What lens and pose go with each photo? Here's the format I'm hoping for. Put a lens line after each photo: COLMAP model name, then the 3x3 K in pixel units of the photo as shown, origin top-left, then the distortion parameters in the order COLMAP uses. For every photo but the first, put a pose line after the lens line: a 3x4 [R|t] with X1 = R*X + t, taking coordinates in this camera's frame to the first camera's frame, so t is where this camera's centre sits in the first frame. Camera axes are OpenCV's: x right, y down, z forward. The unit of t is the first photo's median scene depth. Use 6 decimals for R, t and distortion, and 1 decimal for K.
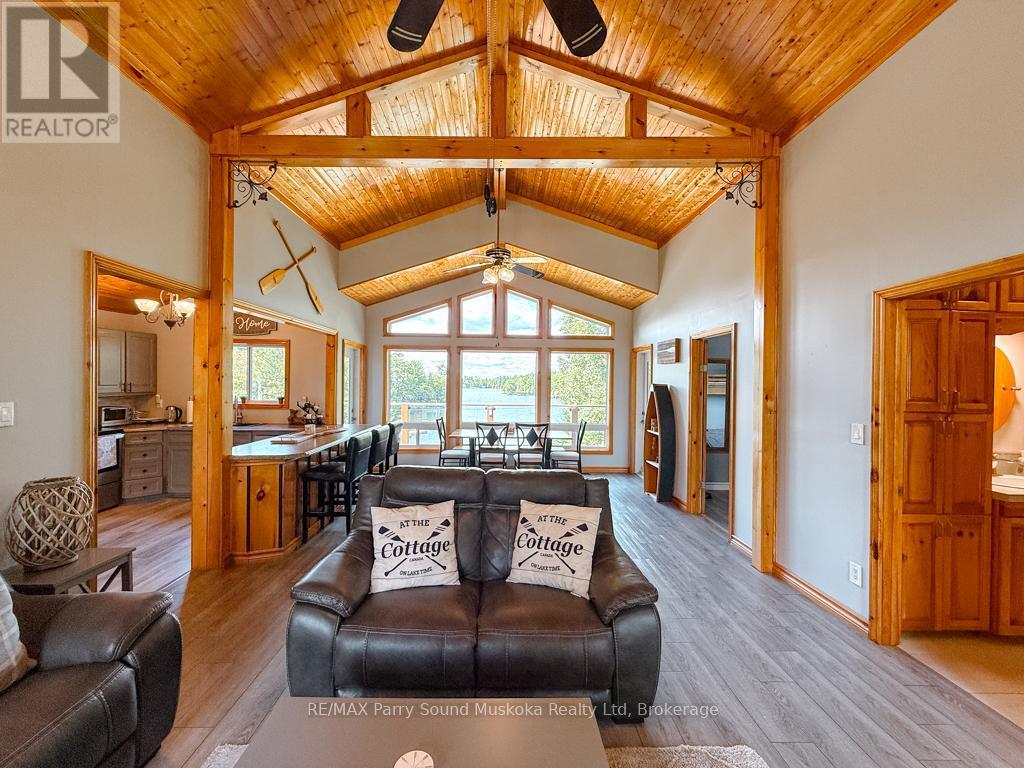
lens RADIAL K [[408.5, 0, 508.4], [0, 408.5, 384.2], [0, 0, 1]] dist [-0.001370, -0.000029]
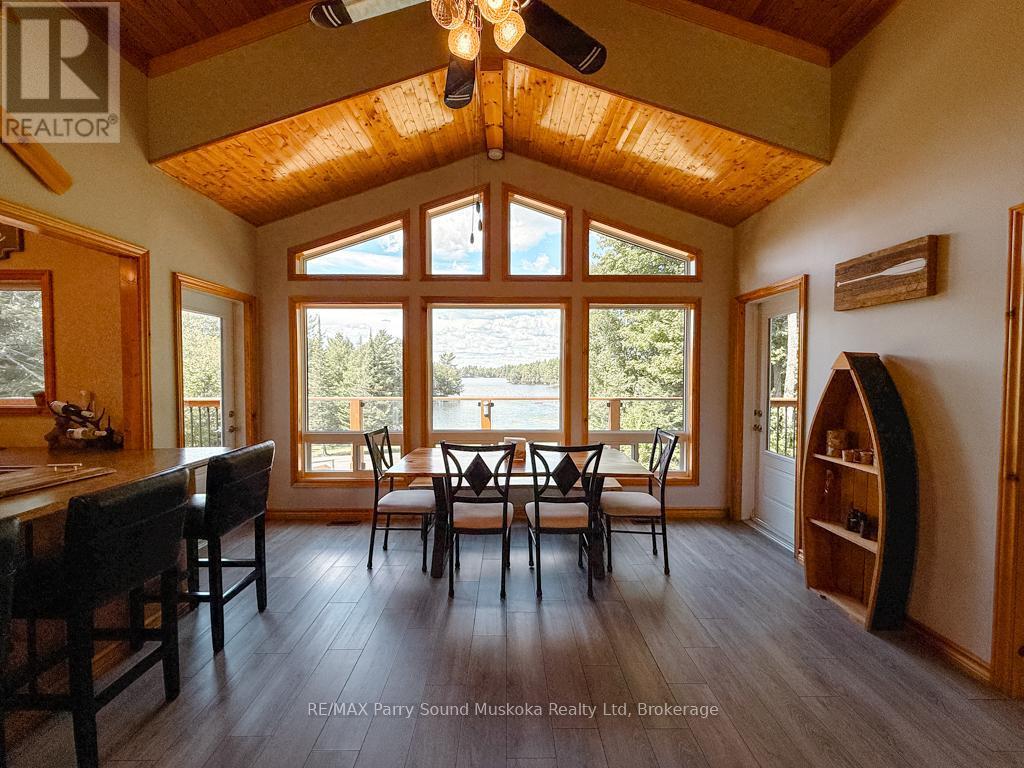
lens RADIAL K [[408.5, 0, 510.7], [0, 408.5, 383.2], [0, 0, 1]] dist [-0.001370, -0.000029]
pose [[0.999913, -0.011265, -0.006902, 0.000613], [0.011424, 0.999662, 0.023366, 0.013829], [0.006636, -0.023442, 0.999703, 0.443011]]
